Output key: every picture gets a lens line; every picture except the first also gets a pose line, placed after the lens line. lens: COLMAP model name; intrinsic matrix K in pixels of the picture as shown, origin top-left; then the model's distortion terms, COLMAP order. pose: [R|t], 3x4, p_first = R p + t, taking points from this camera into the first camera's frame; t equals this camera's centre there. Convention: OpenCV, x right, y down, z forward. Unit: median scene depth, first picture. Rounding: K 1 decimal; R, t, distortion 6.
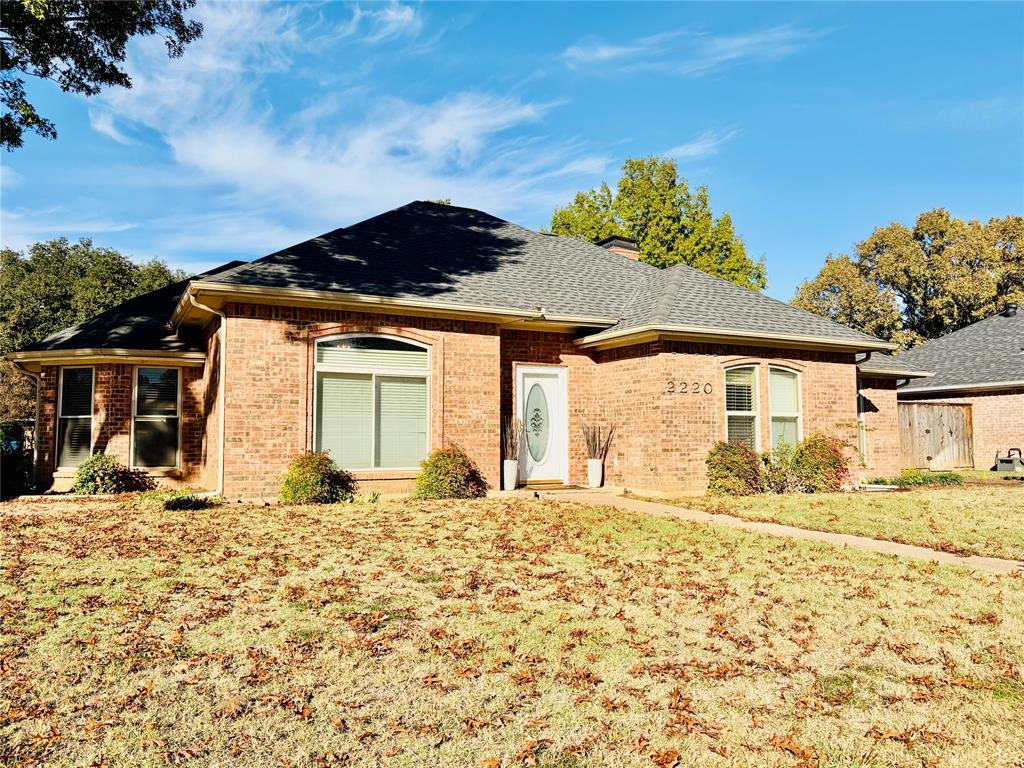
lens RADIAL K [[798.9, 0, 513.6], [0, 798.9, 386.2], [0, 0, 1]] dist [0.049509, -0.006066]
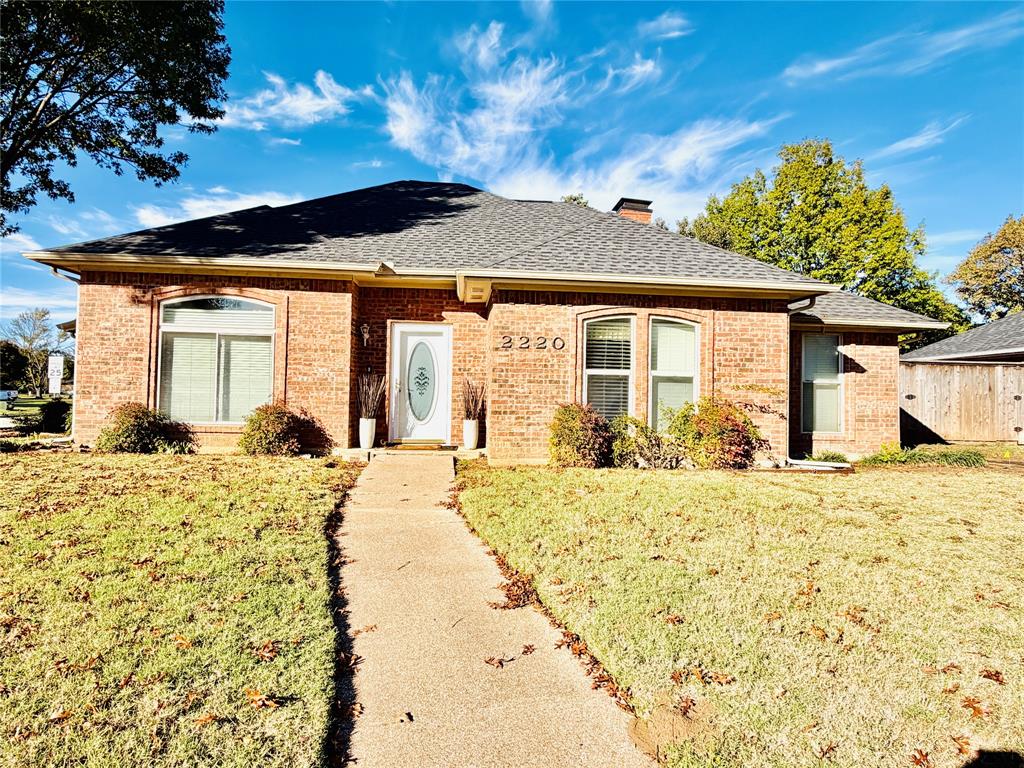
lens RADIAL K [[602.6, 0, 512.0], [0, 602.6, 384.0], [0, 0, 1]] dist [-0.031491, 0.034336]
pose [[0.928006, 0.009968, -0.372432, 0.420819], [0.006205, 0.999090, 0.042202, 0.018255], [0.372514, -0.041475, 0.927099, 0.355132]]
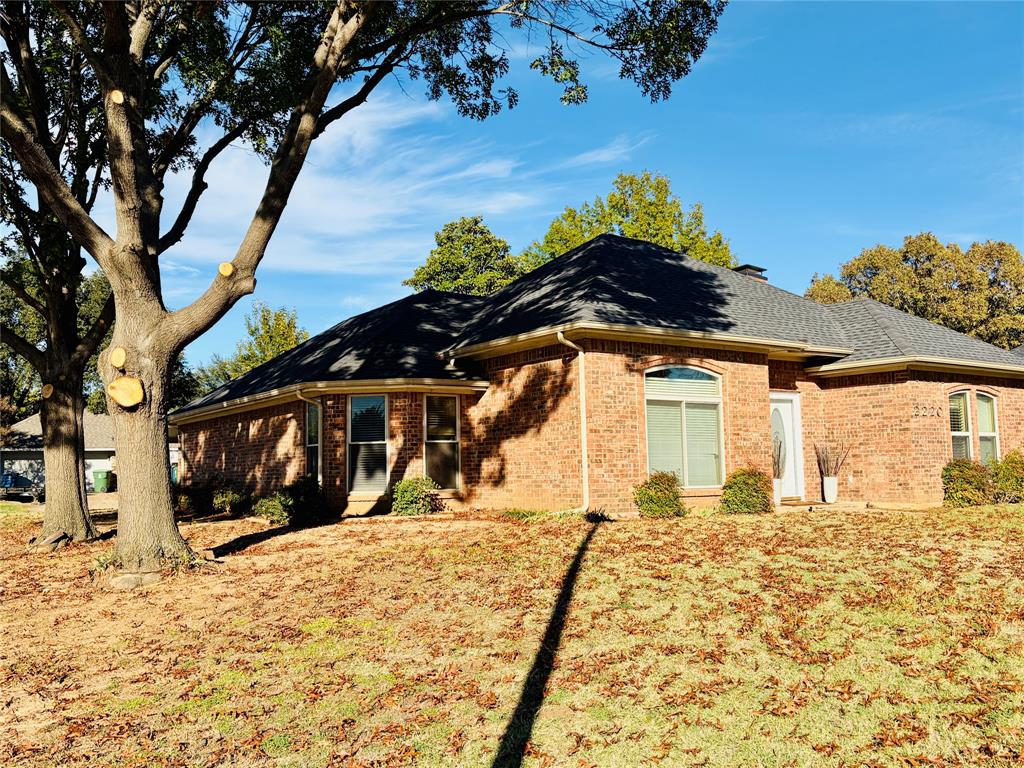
lens RADIAL K [[876.3, 0, 512.0], [0, 876.3, 384.0], [0, 0, 1]] dist [0.071449, -0.008596]
pose [[0.991619, -0.002882, 0.129168, -0.496328], [0.006148, 0.999671, -0.024892, -0.008734], [-0.129053, 0.025477, 0.991310, -0.155802]]
